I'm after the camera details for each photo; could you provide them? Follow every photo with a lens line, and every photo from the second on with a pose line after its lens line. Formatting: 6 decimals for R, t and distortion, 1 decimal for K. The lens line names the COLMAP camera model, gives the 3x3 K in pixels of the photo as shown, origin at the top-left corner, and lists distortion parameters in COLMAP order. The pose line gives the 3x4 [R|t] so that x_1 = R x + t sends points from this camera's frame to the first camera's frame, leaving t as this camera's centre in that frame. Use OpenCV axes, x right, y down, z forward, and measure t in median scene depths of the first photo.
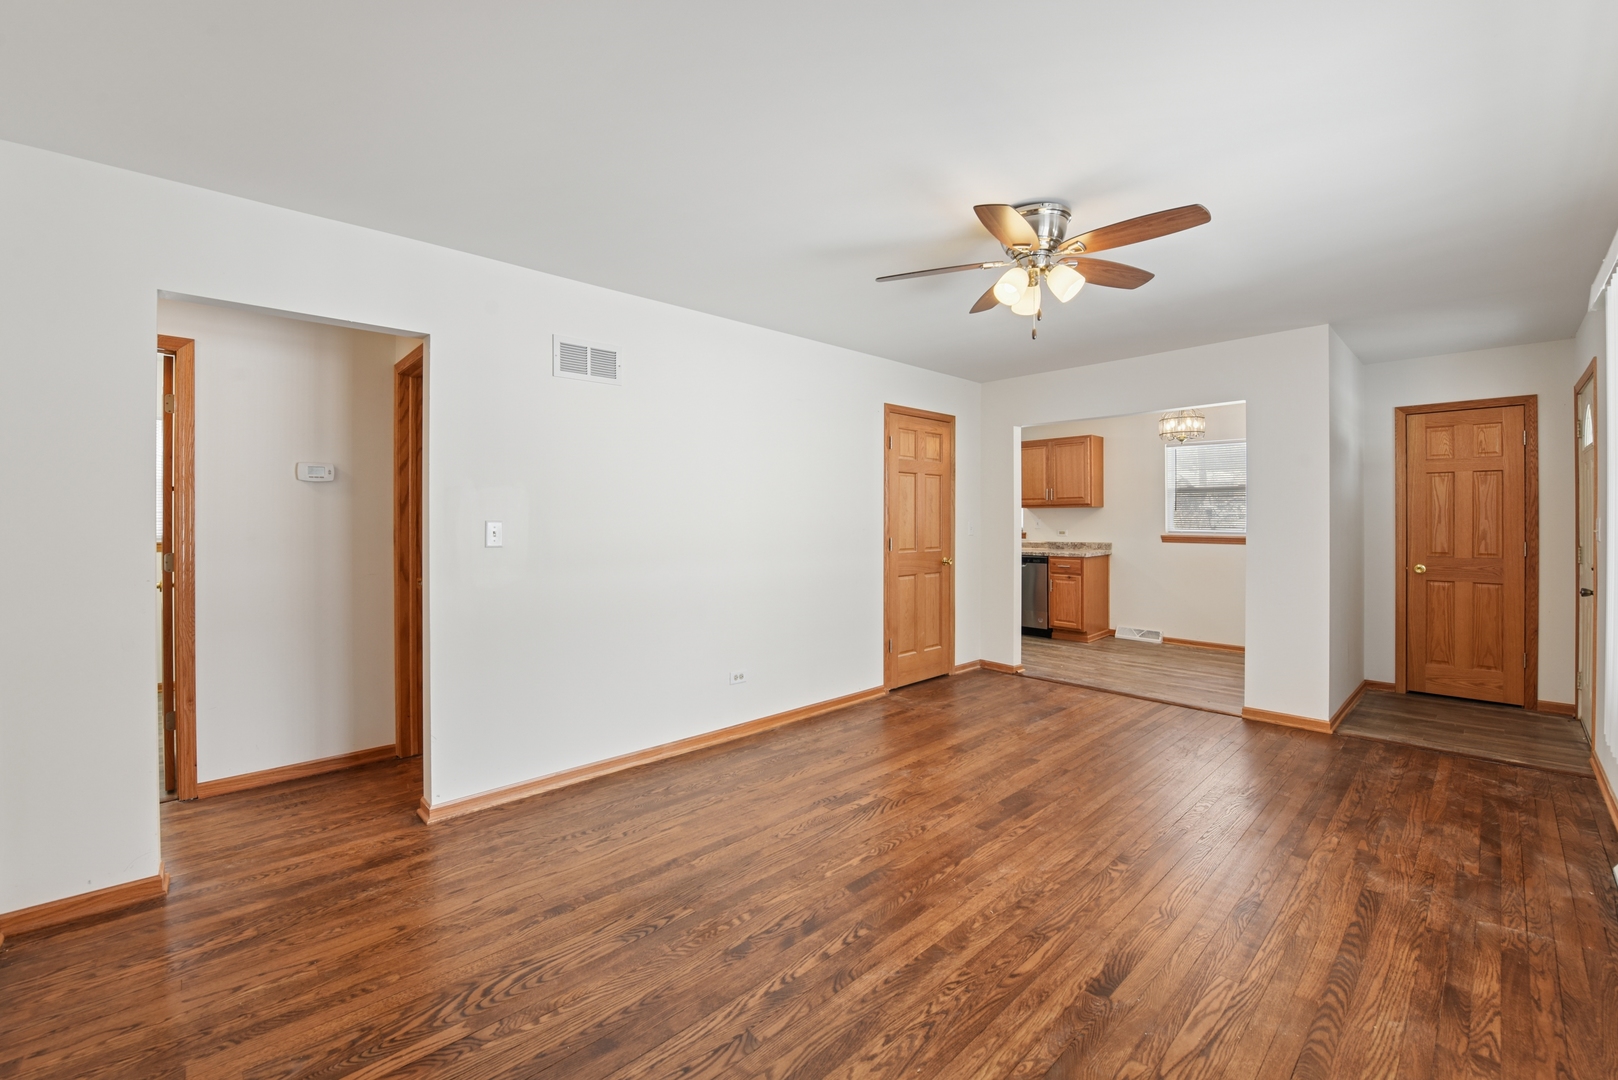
lens RADIAL K [[648.4, 0, 814.0], [0, 648.4, 538.4], [0, 0, 1]] dist [-0.012568, -0.001167]
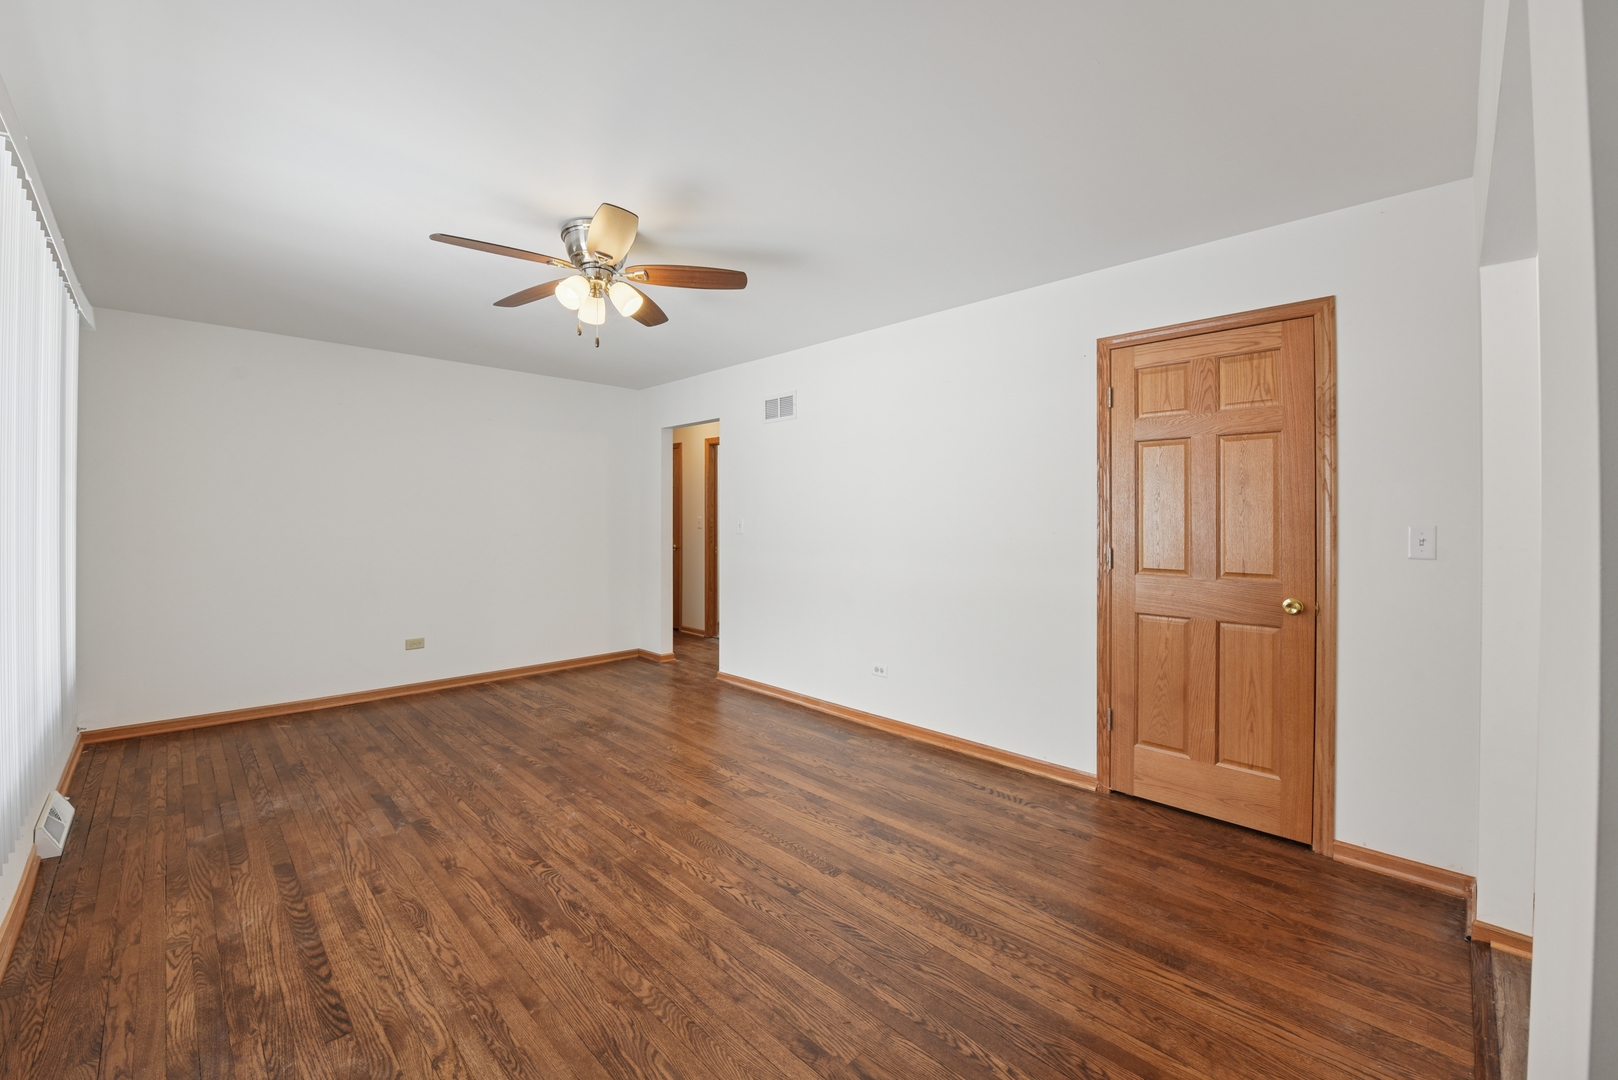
lens RADIAL K [[648.4, 0, 814.0], [0, 648.4, 538.4], [0, 0, 1]] dist [-0.012568, -0.001167]
pose [[0.035880, 0.033821, -0.998784, 1.601306], [-0.033708, 0.998899, 0.032614, -0.047902], [0.998787, 0.032497, 0.036981, 1.496979]]
